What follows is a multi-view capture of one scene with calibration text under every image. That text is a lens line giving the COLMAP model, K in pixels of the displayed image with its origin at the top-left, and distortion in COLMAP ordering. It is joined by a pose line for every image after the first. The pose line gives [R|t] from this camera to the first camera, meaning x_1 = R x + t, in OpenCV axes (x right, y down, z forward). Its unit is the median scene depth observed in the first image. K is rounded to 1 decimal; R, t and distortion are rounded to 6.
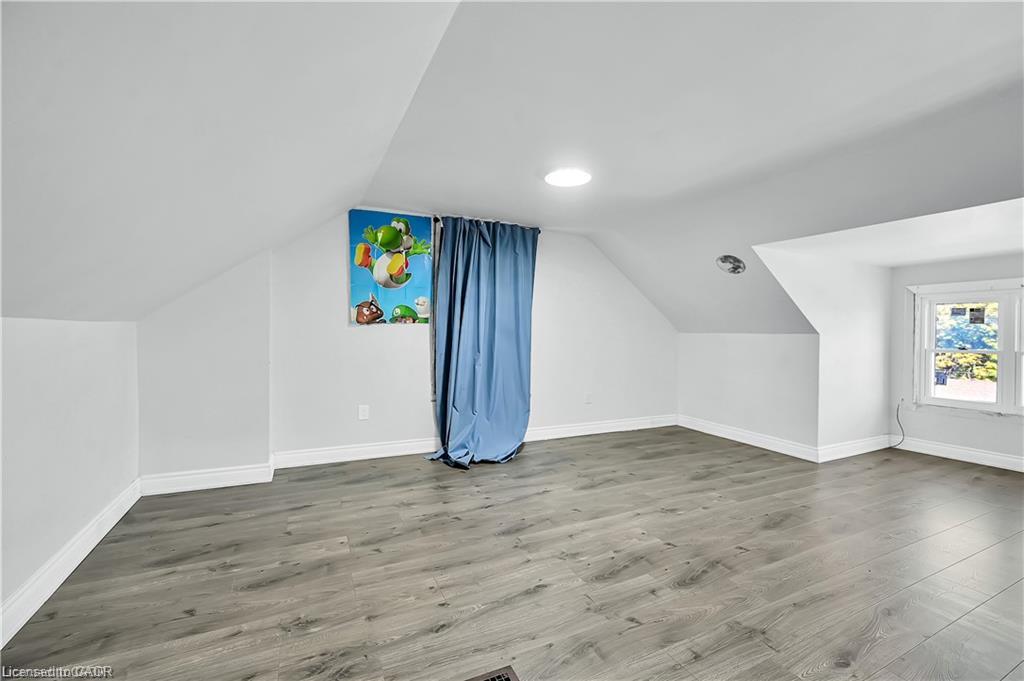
lens RADIAL K [[409.2, 0, 511.6], [0, 409.2, 335.0], [0, 0, 1]] dist [-0.000288, 0.000086]
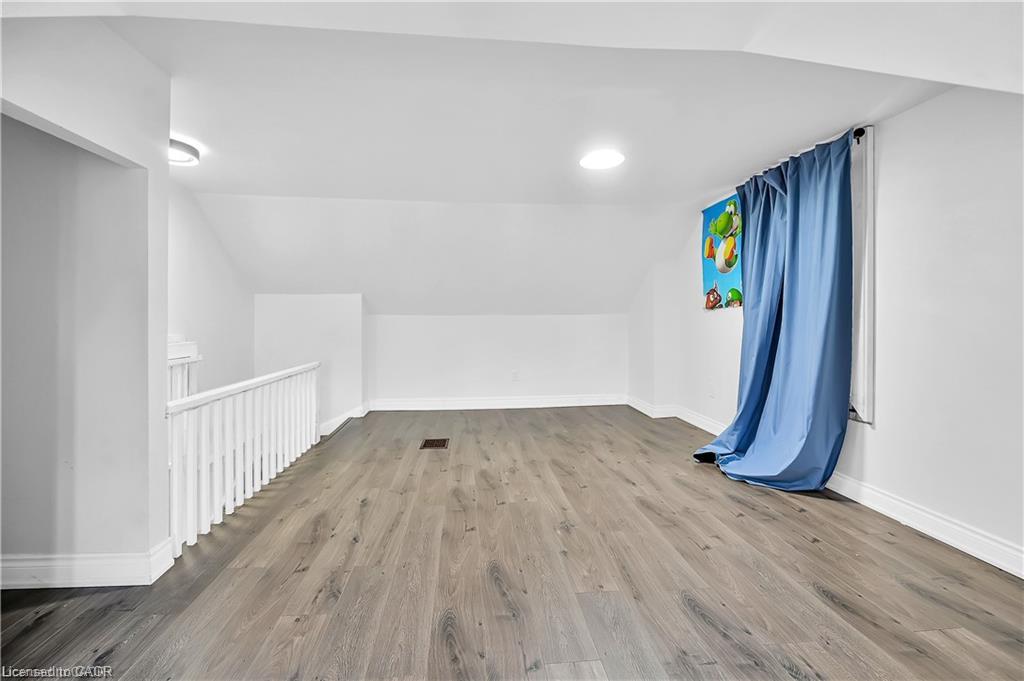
lens RADIAL K [[436.6, 0, 484.4], [0, 436.6, 318.6], [0, 0, 1]] dist [-0.010566, -0.000054]
pose [[-0.393045, -0.015238, -0.919393, 0.947085], [-0.002371, 0.999876, -0.015558, 0.016804], [0.919516, -0.003935, -0.393032, 0.895829]]
